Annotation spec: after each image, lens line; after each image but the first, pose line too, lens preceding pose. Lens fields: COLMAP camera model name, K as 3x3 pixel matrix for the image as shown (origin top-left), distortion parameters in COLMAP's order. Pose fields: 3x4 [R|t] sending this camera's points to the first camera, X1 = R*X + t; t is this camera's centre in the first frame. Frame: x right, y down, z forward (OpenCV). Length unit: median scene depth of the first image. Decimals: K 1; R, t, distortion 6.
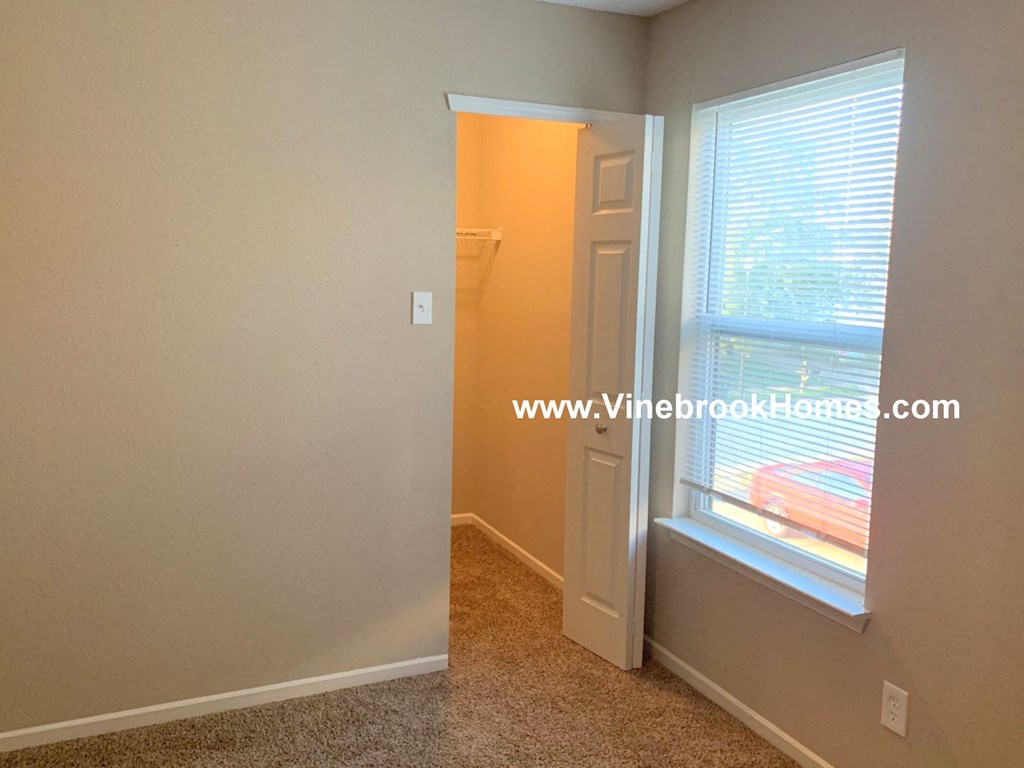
lens RADIAL K [[833.9, 0, 480.8], [0, 833.9, 368.2], [0, 0, 1]] dist [-0.043173, -0.005642]
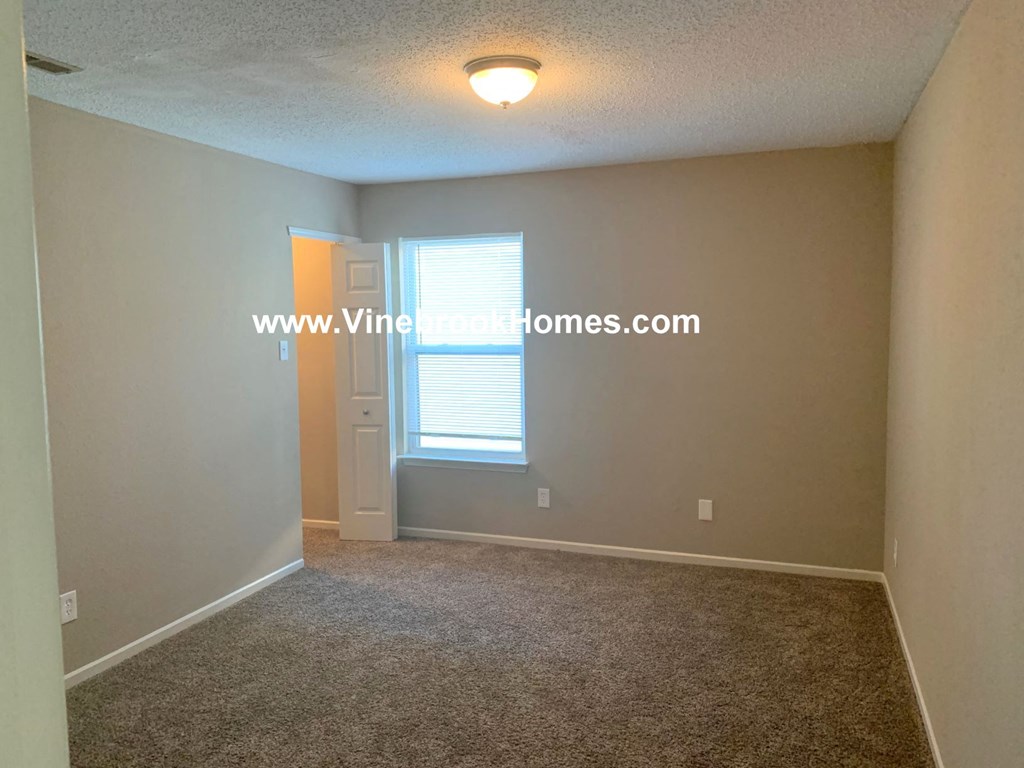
lens RADIAL K [[796.4, 0, 504.0], [0, 796.4, 367.7], [0, 0, 1]] dist [0.023566, -0.010838]
pose [[0.698206, -0.074534, 0.712007, -0.909581], [0.107770, 0.994175, -0.001609, 0.013811], [-0.707739, 0.077856, 0.702171, -0.455022]]
